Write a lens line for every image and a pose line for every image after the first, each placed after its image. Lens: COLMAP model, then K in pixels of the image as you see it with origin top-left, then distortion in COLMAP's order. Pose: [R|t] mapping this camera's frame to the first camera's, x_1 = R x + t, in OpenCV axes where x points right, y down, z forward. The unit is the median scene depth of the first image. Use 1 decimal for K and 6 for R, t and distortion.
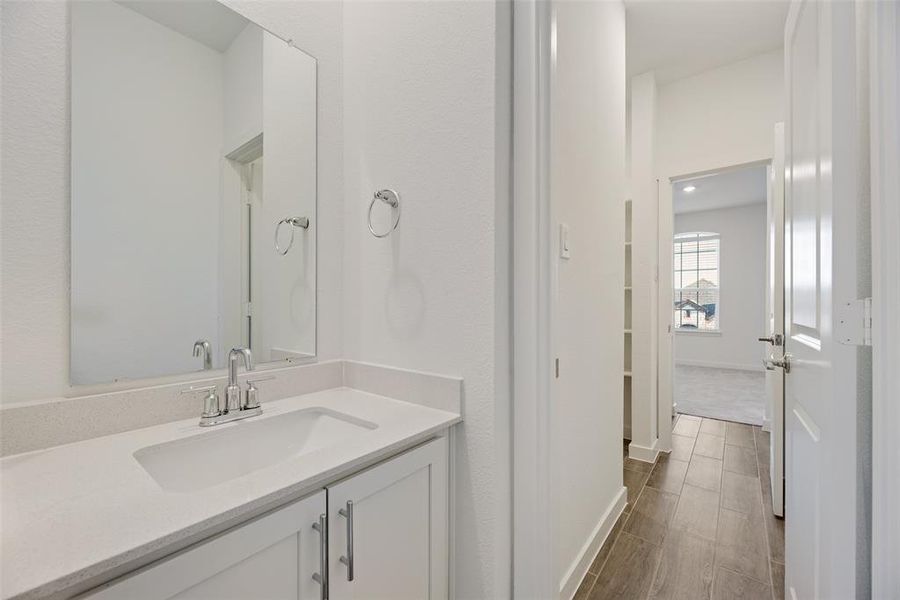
lens RADIAL K [[362.2, 0, 439.1], [0, 362.2, 300.2], [0, 0, 1]] dist [-0.000401, -0.000026]
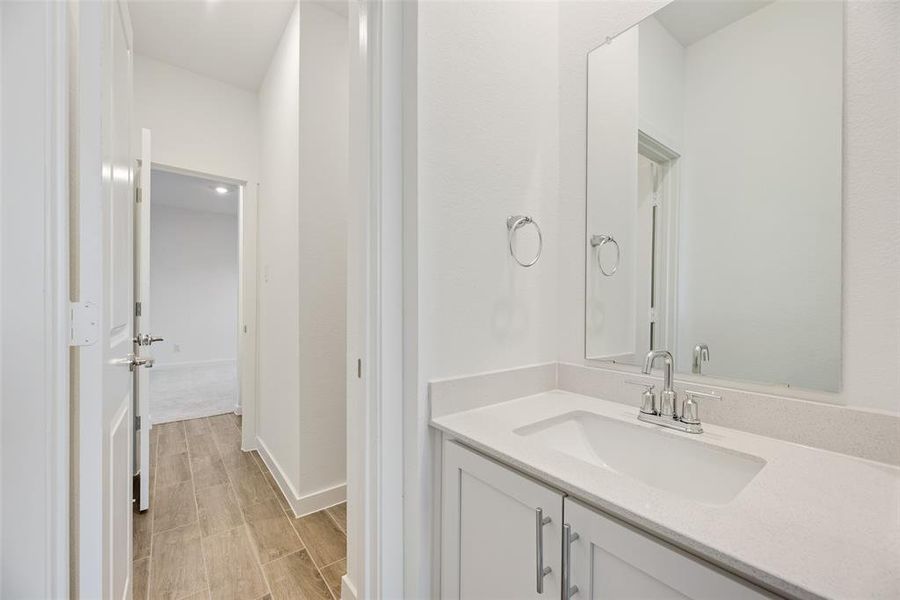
lens RADIAL K [[362.2, 0, 439.1], [0, 362.2, 300.2], [0, 0, 1]] dist [-0.000401, -0.000026]
pose [[-0.236148, -0.014160, -0.971614, 0.573724], [-0.009962, 0.999877, -0.012150, 0.008514], [0.971666, 0.006810, -0.236260, 0.673917]]
